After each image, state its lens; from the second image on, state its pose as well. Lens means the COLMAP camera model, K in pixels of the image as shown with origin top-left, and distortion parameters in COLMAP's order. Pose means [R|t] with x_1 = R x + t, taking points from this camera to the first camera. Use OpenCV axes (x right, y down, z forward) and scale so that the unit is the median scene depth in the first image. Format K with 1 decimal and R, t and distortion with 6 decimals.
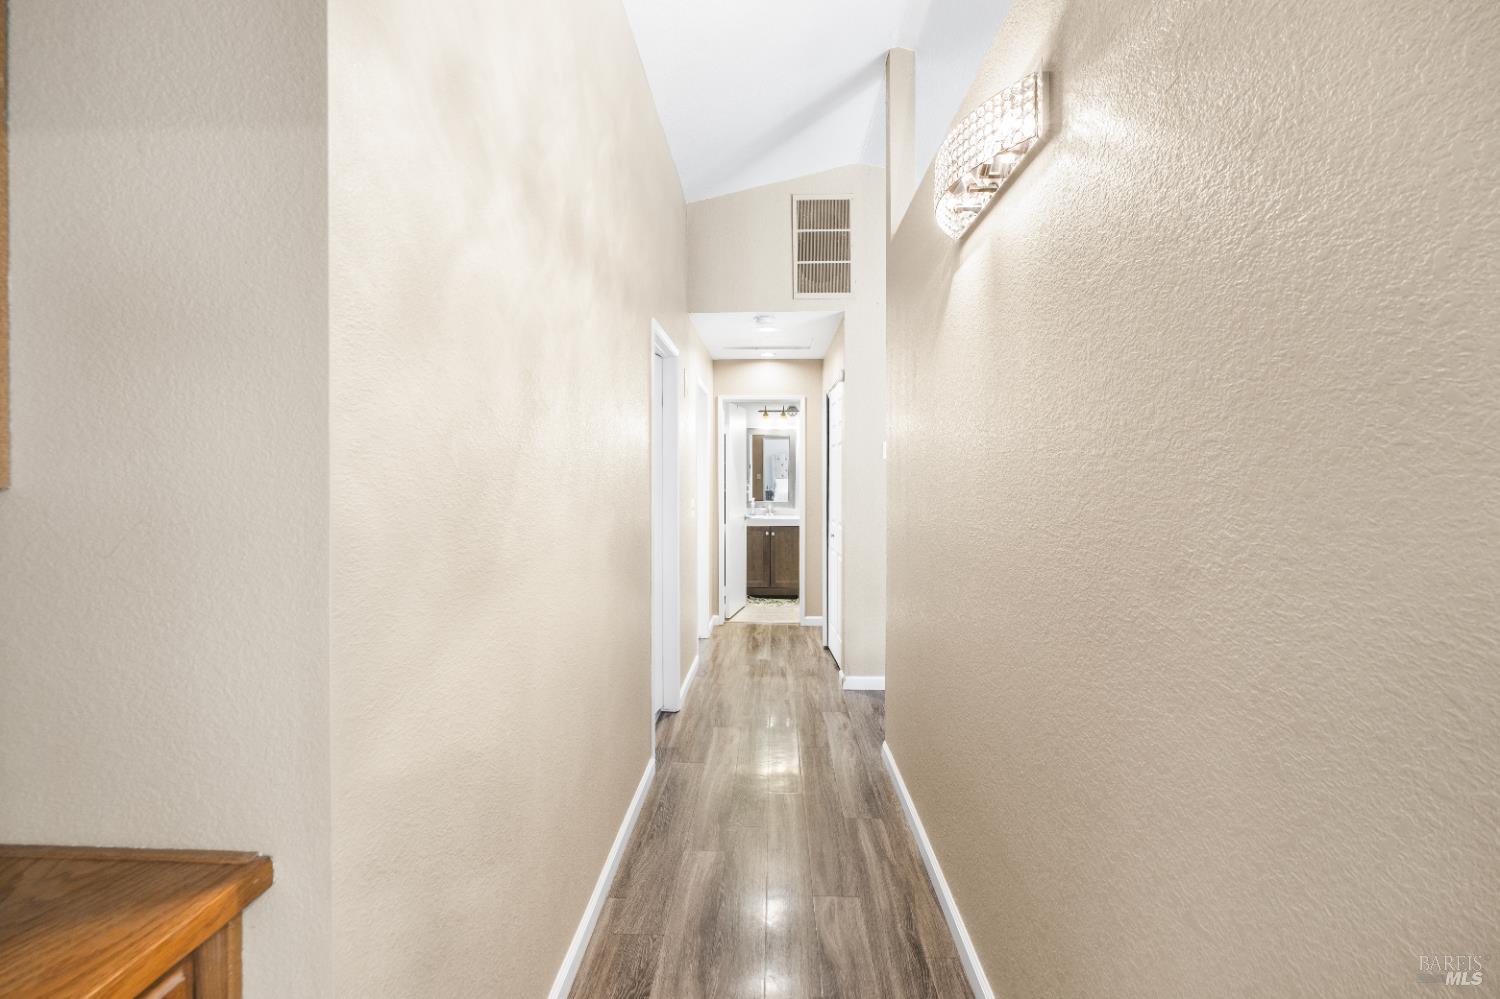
lens RADIAL K [[673.6, 0, 751.3], [0, 673.6, 489.6], [0, 0, 1]] dist [0.000089, 0.000341]
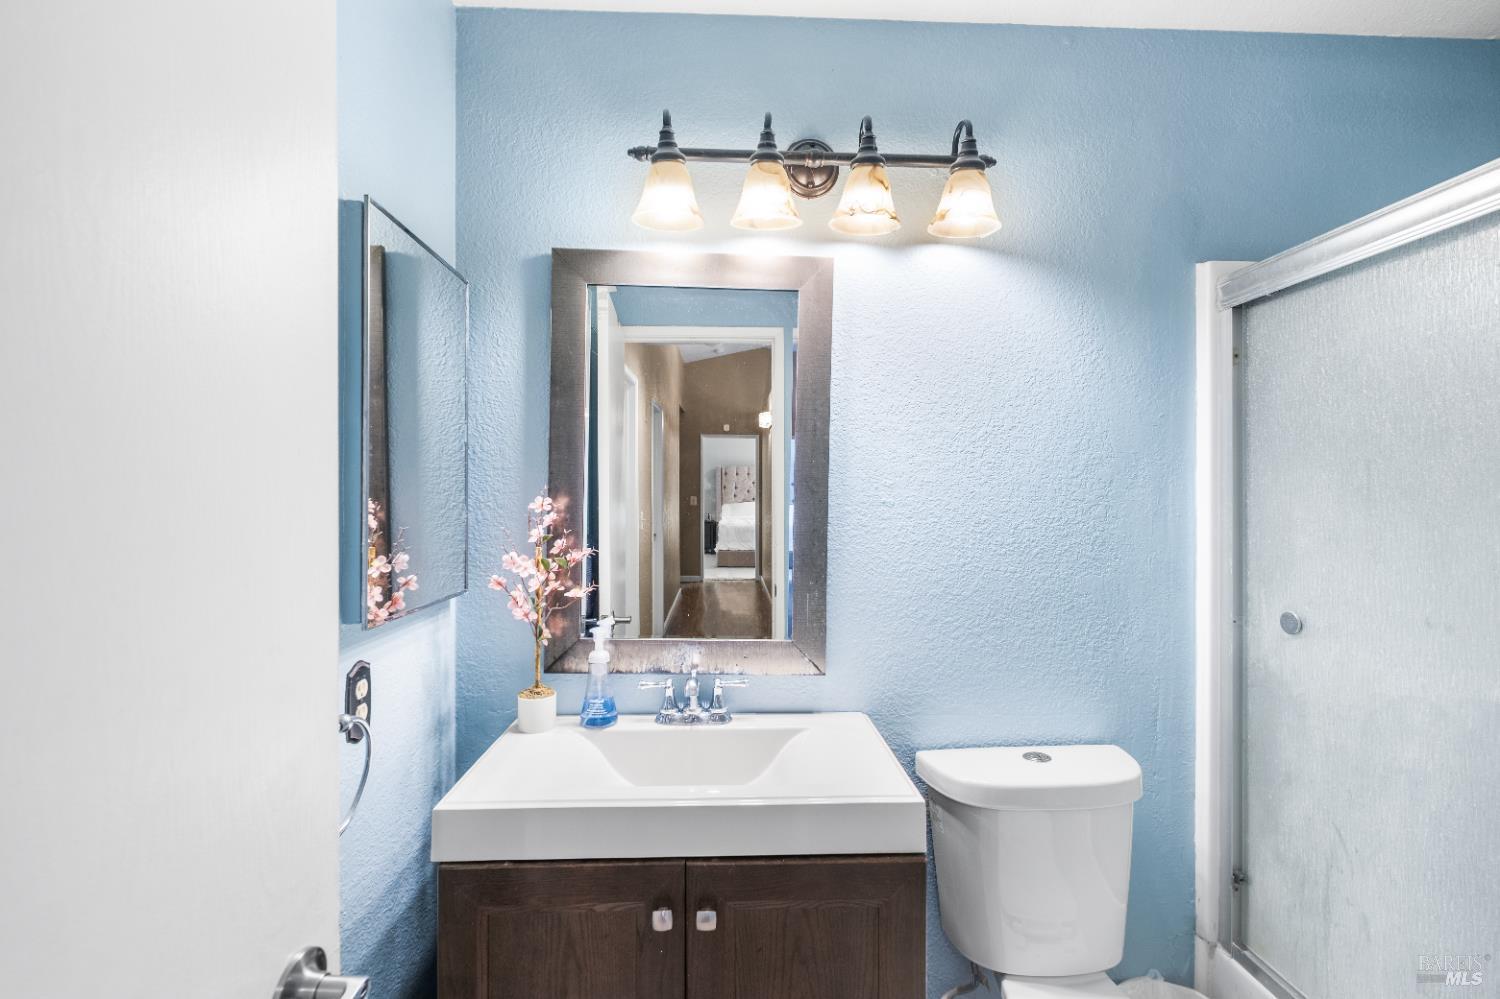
lens RADIAL K [[673.6, 0, 751.3], [0, 673.6, 489.6], [0, 0, 1]] dist [0.000089, 0.000341]
pose [[0.996730, -0.000370, 0.080805, 0.056019], [0.003058, 0.999446, -0.033150, -0.033048], [-0.080748, 0.033288, 0.996179, 1.569621]]
